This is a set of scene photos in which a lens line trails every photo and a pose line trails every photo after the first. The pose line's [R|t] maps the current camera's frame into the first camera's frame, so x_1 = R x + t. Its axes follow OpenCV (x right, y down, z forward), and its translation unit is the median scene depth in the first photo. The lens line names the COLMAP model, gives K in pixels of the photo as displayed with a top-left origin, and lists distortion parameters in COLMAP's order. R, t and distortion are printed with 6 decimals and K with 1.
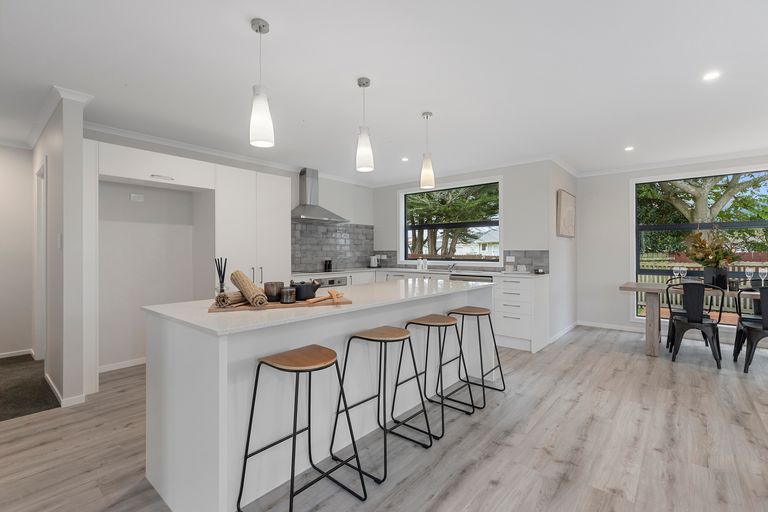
lens RADIAL K [[355.9, 0, 389.2], [0, 355.9, 250.5], [0, 0, 1]] dist [0.018143, 0.000333]
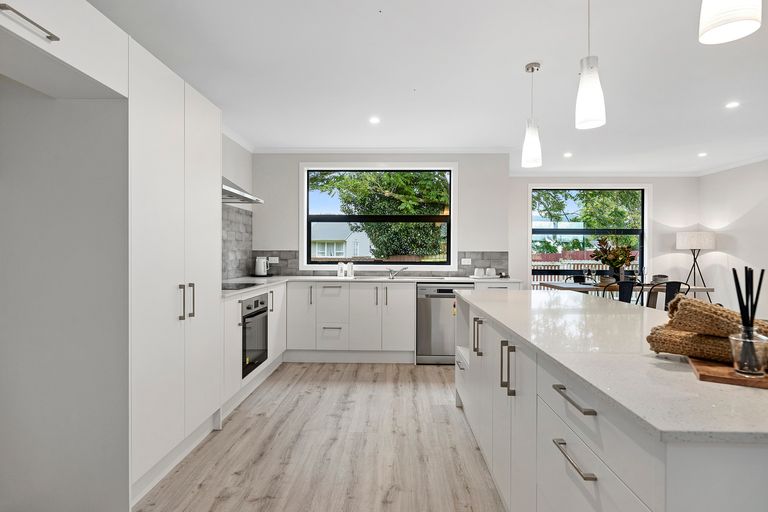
lens RADIAL K [[409.2, 0, 386.5], [0, 409.2, 256.2], [0, 0, 1]] dist [-0.001008, -0.000453]
pose [[0.780373, -0.001683, 0.625312, -0.423395], [-0.006697, 0.999917, 0.011048, 0.001873], [-0.625279, -0.012809, 0.780296, 0.347804]]
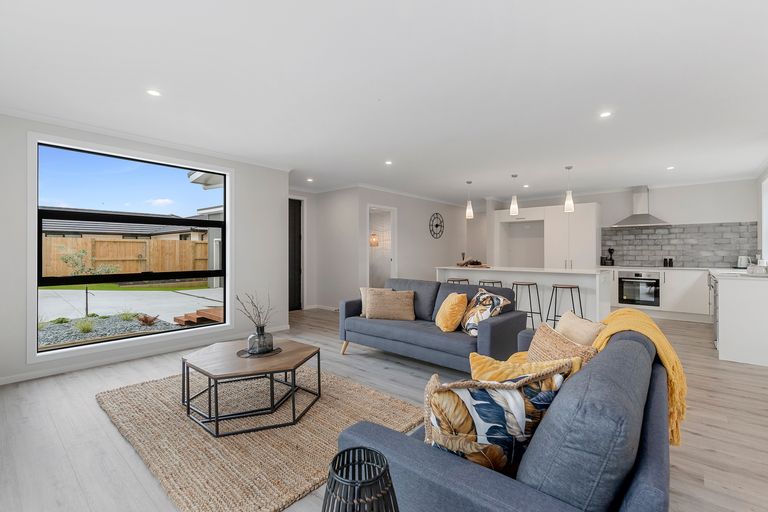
lens RADIAL K [[355.9, 0, 386.6], [0, 355.9, 252.8], [0, 0, 1]] dist [0.018143, 0.000333]
pose [[-0.038189, 0.005292, -0.999257, 1.163560], [0.002613, 0.999983, 0.005196, 0.001049], [0.999267, -0.002413, -0.038202, 0.159989]]
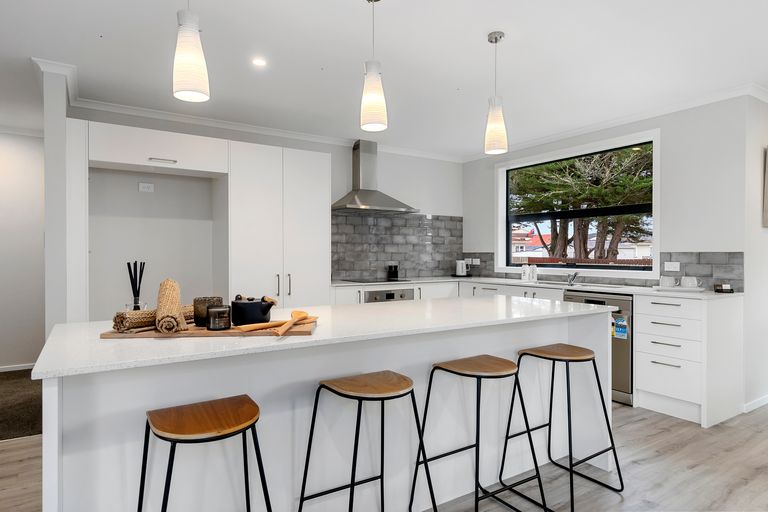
lens RADIAL K [[466.0, 0, 388.2], [0, 466.0, 257.3], [0, 0, 1]] dist [0.016780, -0.007020]
pose [[0.957469, 0.003876, -0.288510, 0.107181], [-0.000988, 0.999948, 0.010154, 0.001207], [0.288534, -0.009437, 0.957423, 0.098165]]
